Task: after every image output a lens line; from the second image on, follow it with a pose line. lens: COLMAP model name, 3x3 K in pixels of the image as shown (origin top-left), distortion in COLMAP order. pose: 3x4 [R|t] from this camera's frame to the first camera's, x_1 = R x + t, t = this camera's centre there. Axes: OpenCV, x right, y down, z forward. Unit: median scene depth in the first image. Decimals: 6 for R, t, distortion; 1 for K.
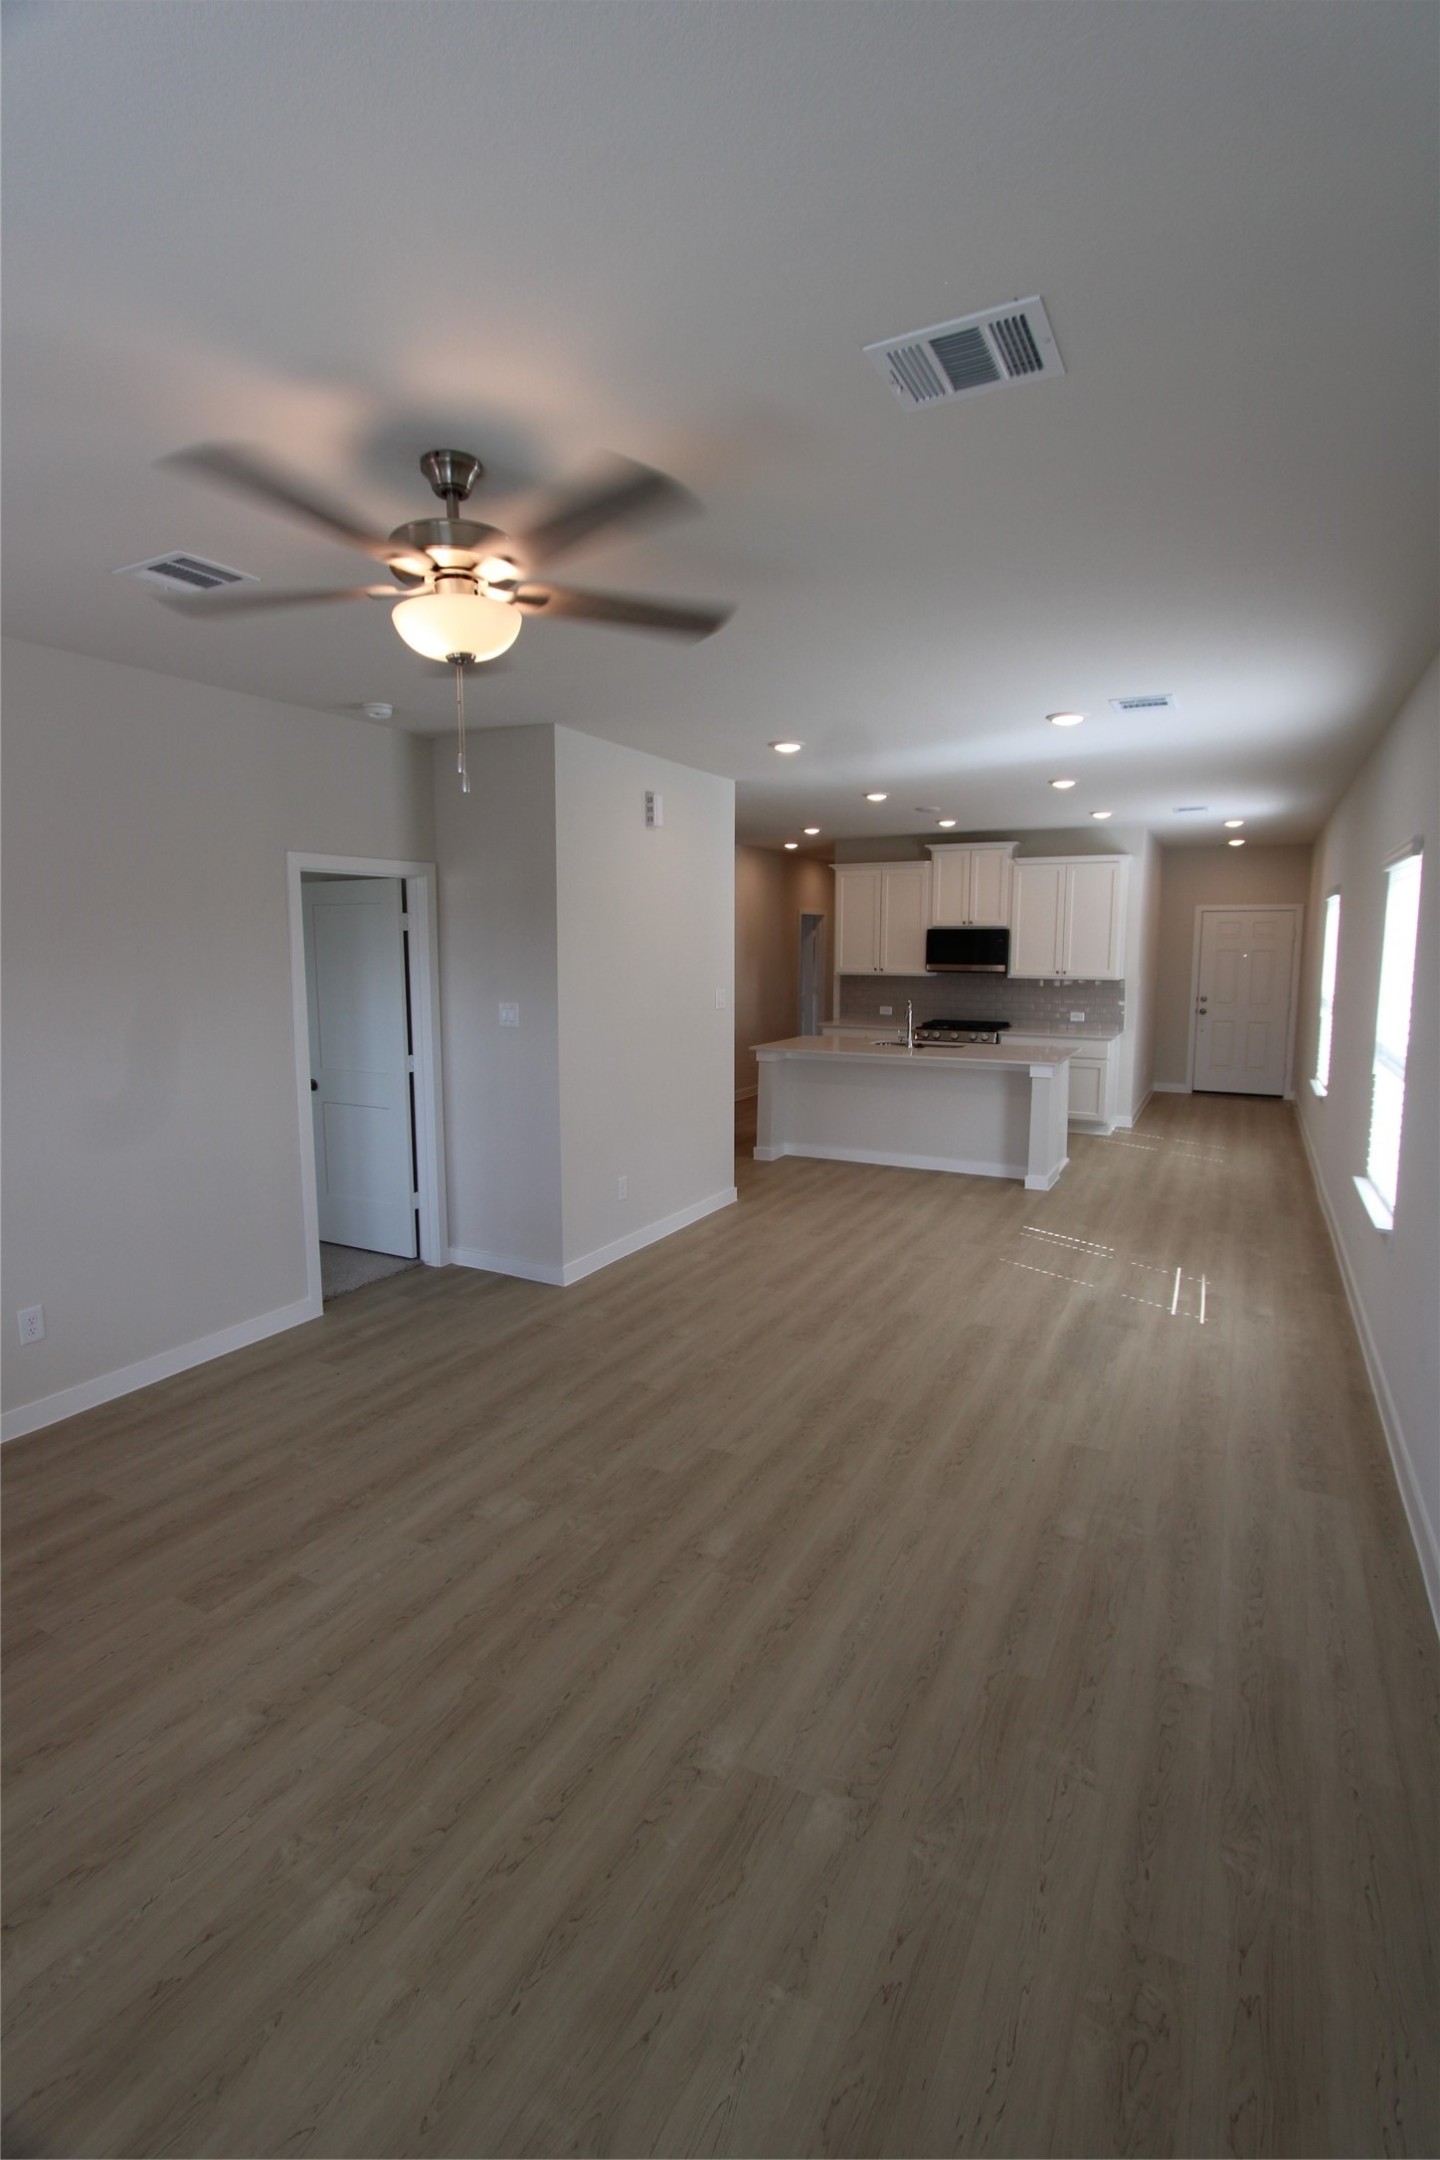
lens RADIAL K [[1004.9, 0, 705.4], [0, 1004.9, 1065.3], [0, 0, 1]] dist [-0.014112, 0.003440]
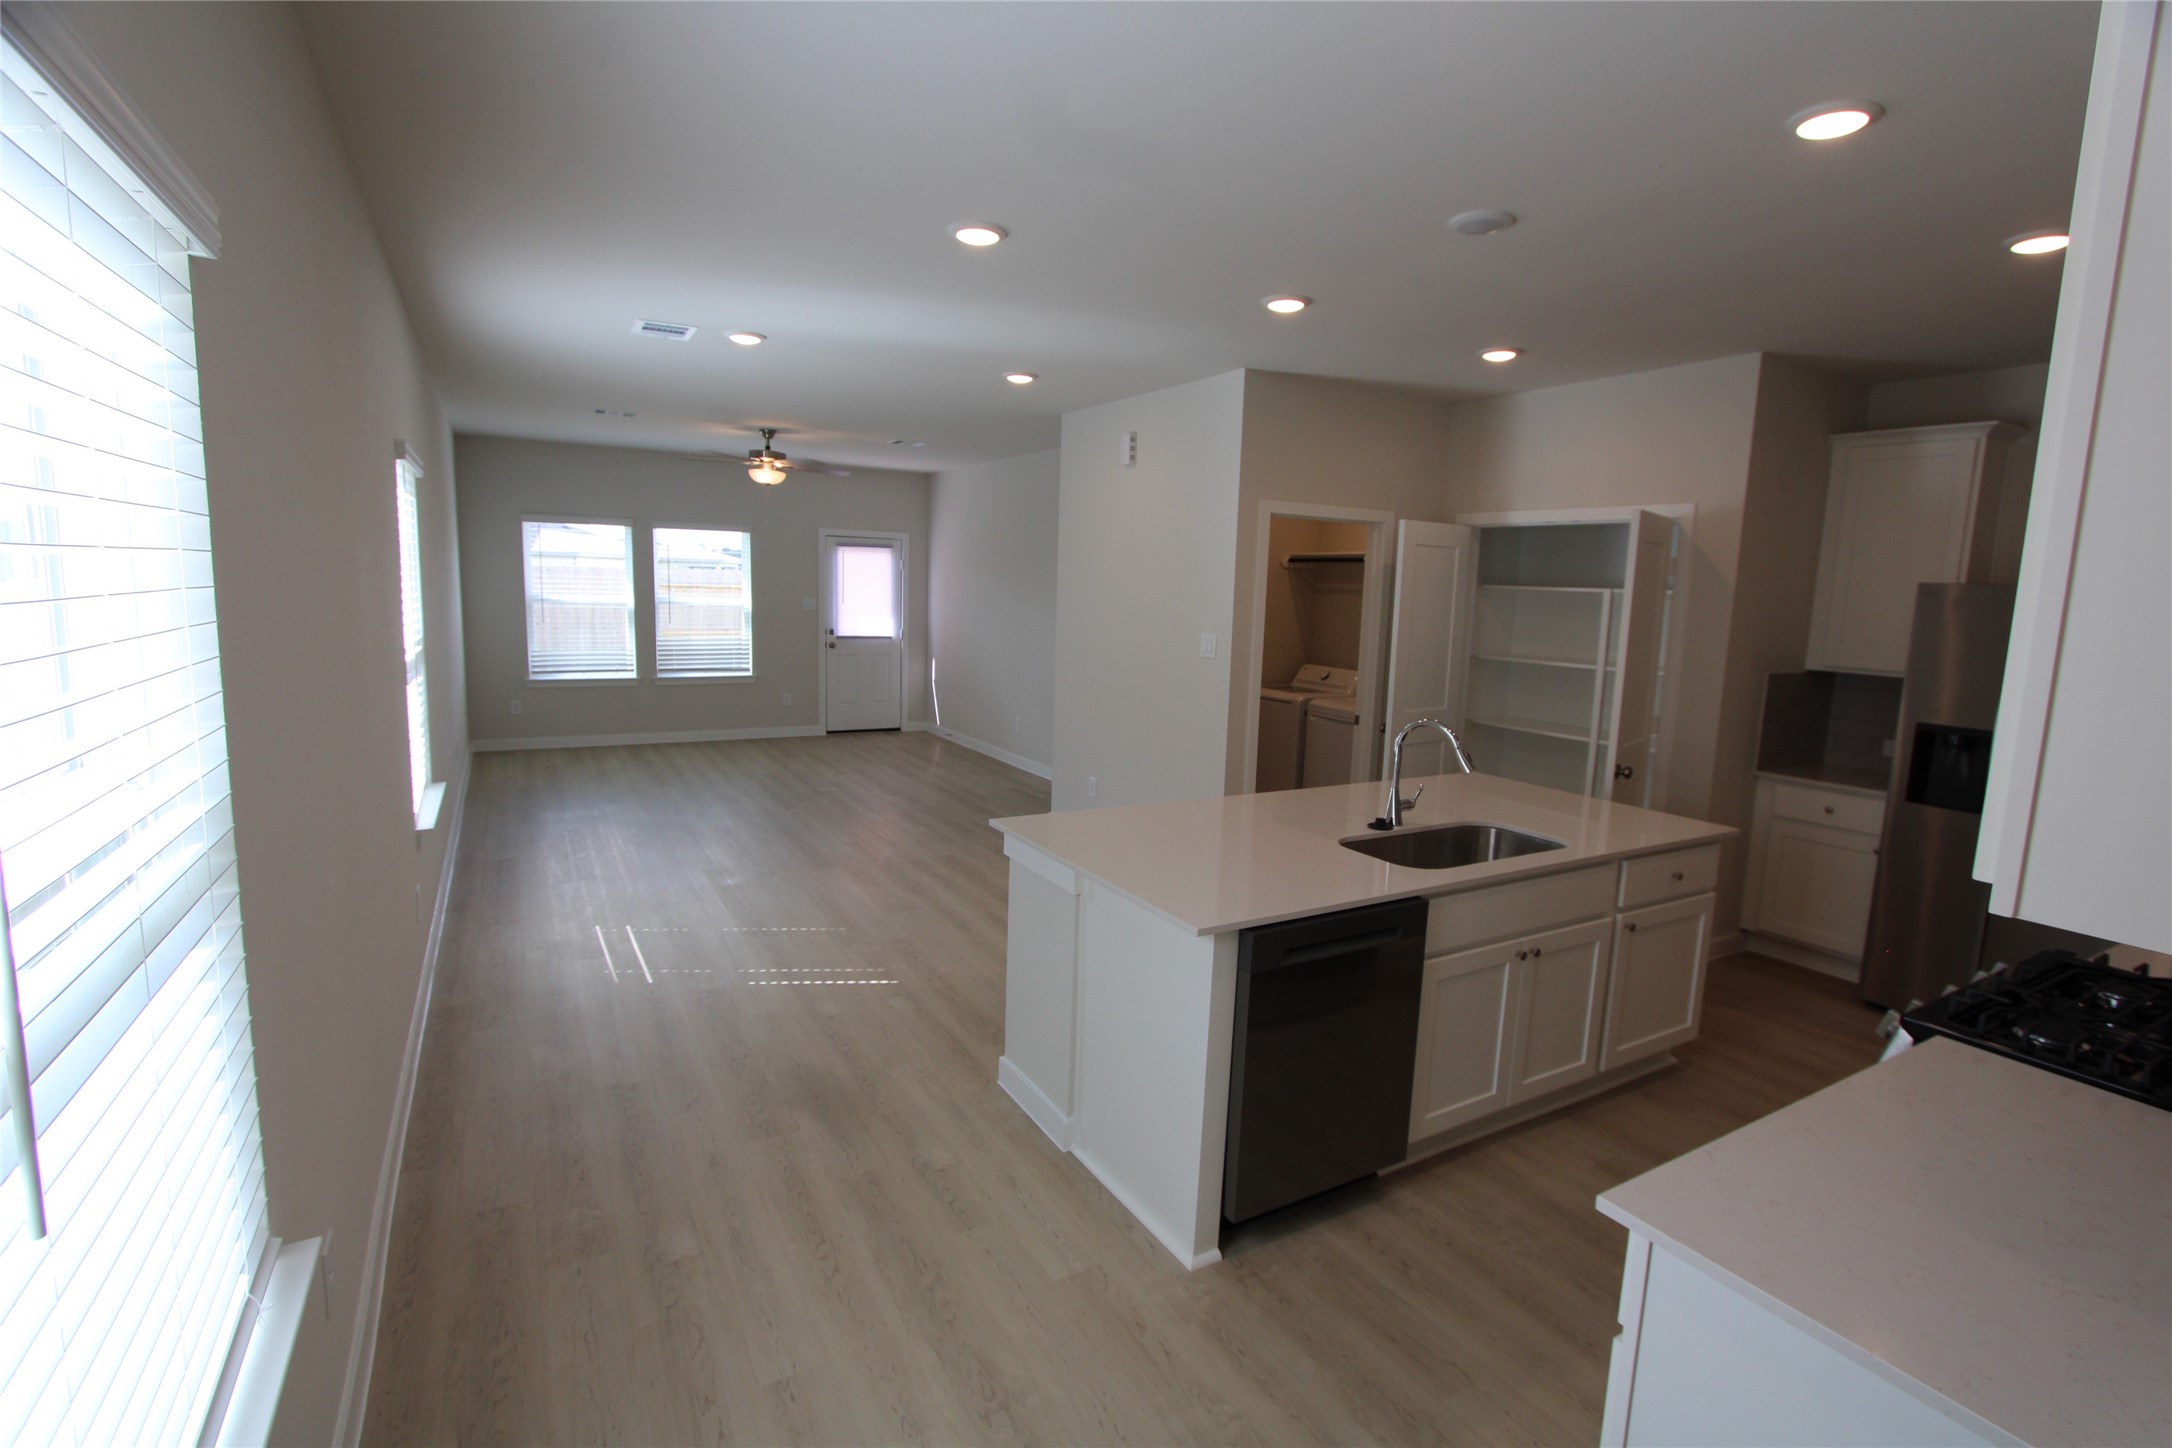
lens RADIAL K [[1010.5, 0, 1098.1], [0, 1010.5, 720.6], [0, 0, 1]] dist [-0.014112, 0.003440]
pose [[-0.521344, 0.098334, -0.847662, 1.023992], [-0.136959, 0.970819, 0.196856, -0.207013], [0.842284, 0.218724, -0.492664, 1.793892]]
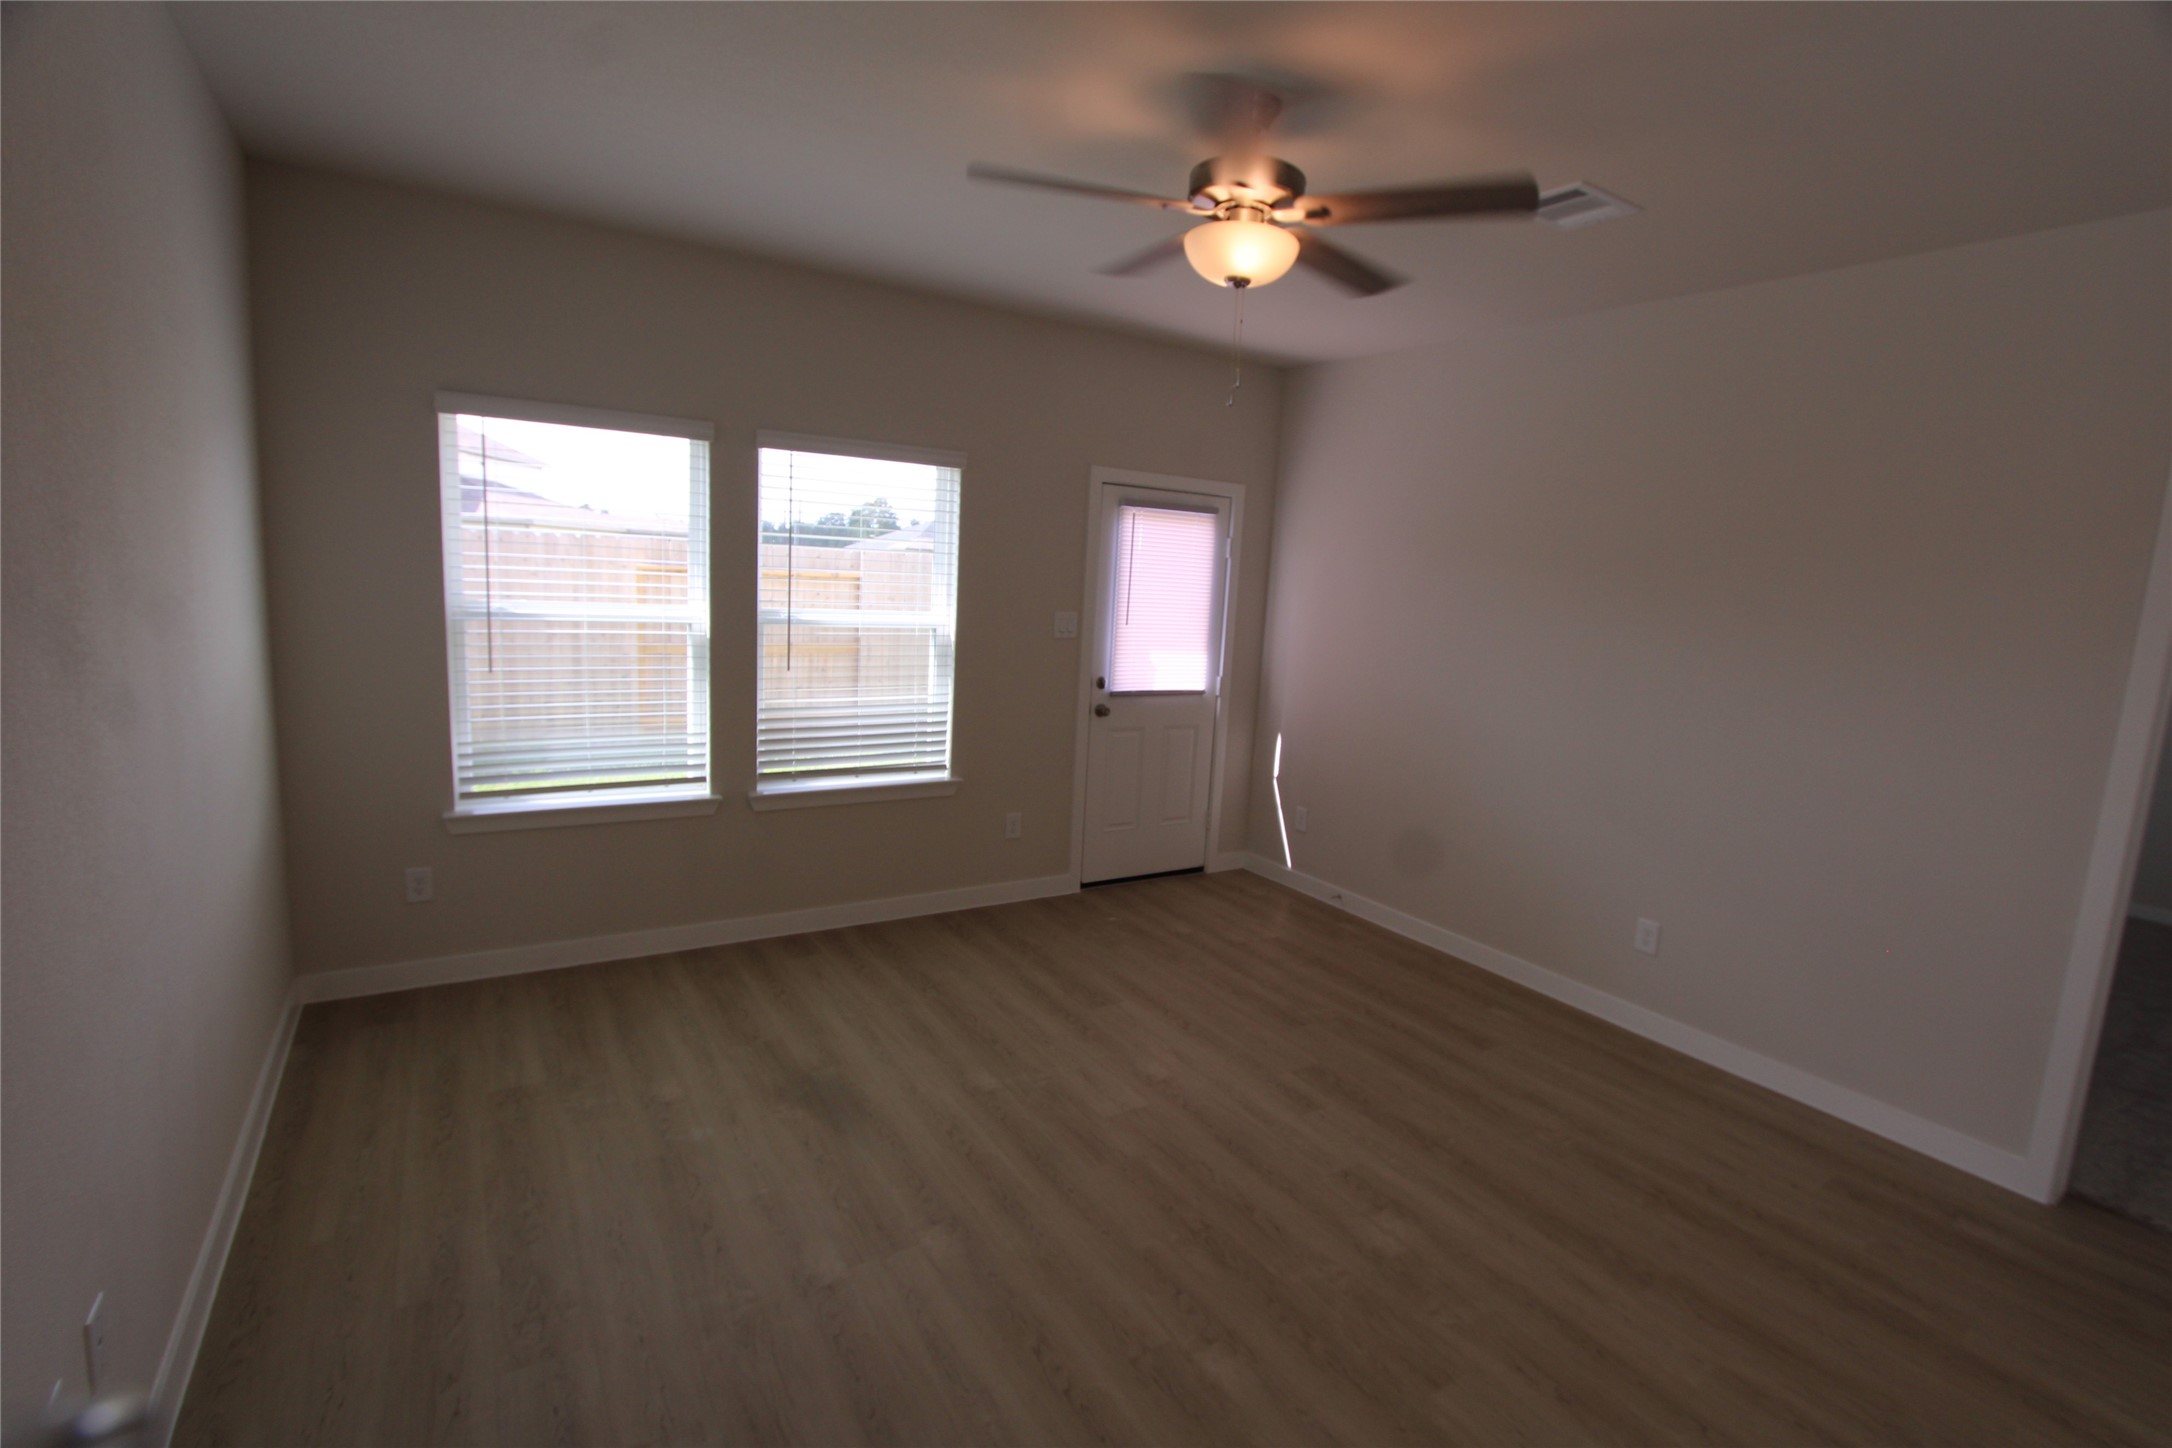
lens RADIAL K [[1010.5, 0, 1099.0], [0, 1010.5, 721.1], [0, 0, 1]] dist [-0.014112, 0.003440]
pose [[-0.484560, 0.102354, -0.868749, 0.385158], [-0.162488, 0.965316, 0.204361, -0.063516], [0.859535, 0.240186, -0.451122, 0.687265]]
